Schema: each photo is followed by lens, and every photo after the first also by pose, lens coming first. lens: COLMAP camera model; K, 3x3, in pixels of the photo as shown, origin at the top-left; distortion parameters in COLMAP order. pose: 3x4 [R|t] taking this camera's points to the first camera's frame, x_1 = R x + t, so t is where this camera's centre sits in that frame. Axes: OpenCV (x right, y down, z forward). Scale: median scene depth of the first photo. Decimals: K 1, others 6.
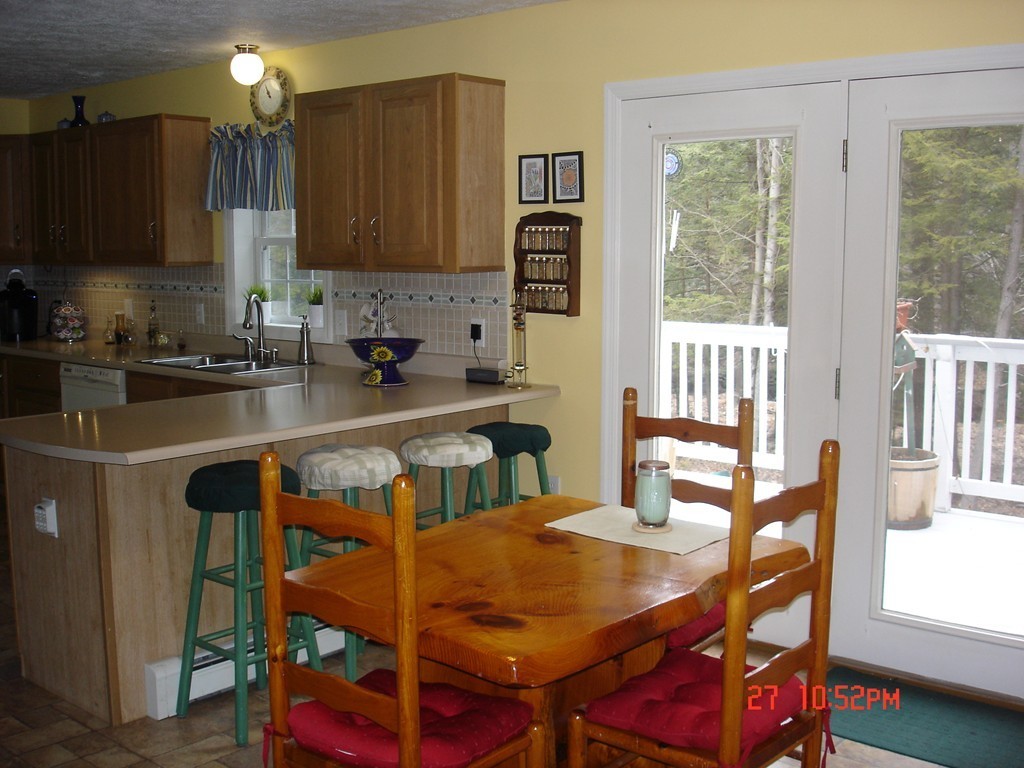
lens RADIAL K [[1168.9, 0, 512.0], [0, 1168.9, 384.0], [0, 0, 1]] dist [-0.071613, -0.103010]
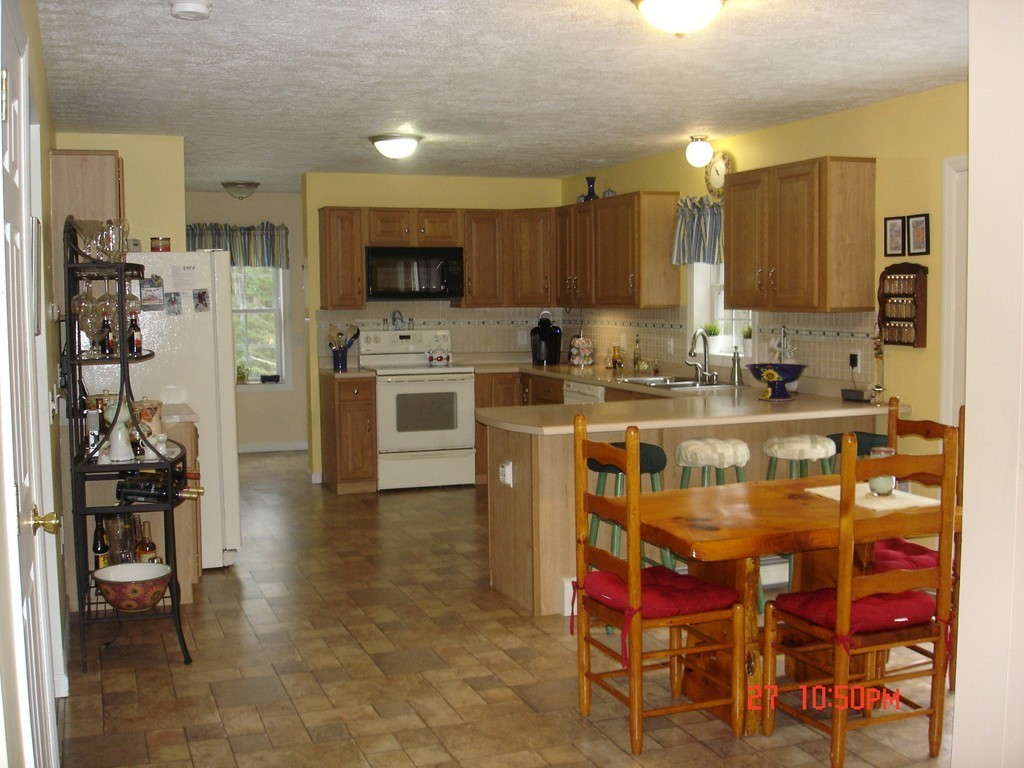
lens RADIAL K [[1168.9, 0, 512.0], [0, 1168.9, 384.0], [0, 0, 1]] dist [-0.071613, -0.103010]
pose [[0.875320, 0.027160, -0.482780, 0.248321], [-0.046475, 0.998524, -0.028088, 0.031796], [0.481305, 0.047024, 0.875291, -0.247388]]
